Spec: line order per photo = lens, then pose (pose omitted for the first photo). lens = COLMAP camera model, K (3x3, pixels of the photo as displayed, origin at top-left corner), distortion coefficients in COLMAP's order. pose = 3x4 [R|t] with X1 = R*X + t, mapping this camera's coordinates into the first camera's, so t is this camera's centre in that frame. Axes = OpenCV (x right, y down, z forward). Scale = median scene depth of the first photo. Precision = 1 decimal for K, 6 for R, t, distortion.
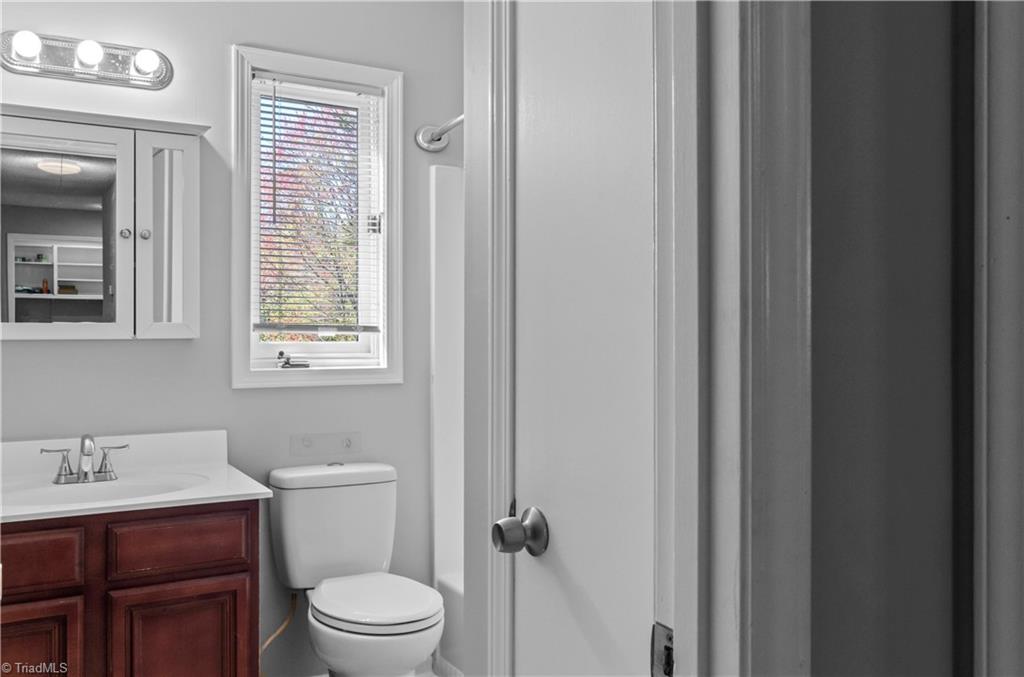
lens RADIAL K [[878.1, 0, 512.0], [0, 878.1, 338.5], [0, 0, 1]] dist [0.012723, -0.008054]
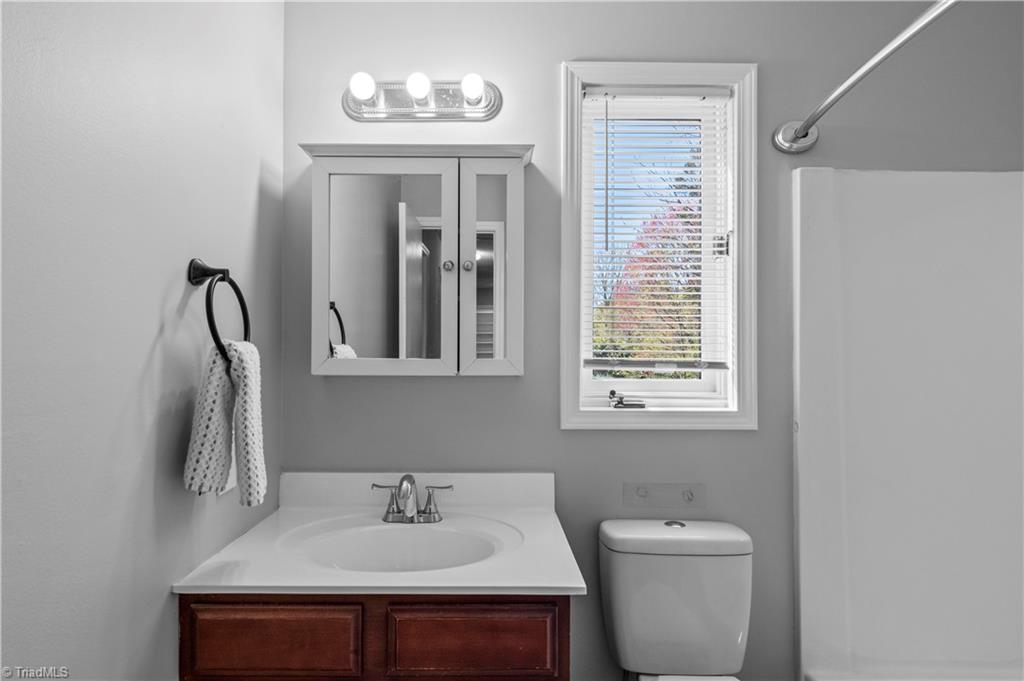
lens RADIAL K [[555.1, 0, 492.4], [0, 555.1, 344.0], [0, 0, 1]] dist [0.000585, 0.000203]
pose [[0.866349, -0.006976, -0.499391, -0.083538], [-0.009594, 0.999486, -0.030605, -0.013929], [0.499348, 0.031306, 0.865836, 0.436779]]
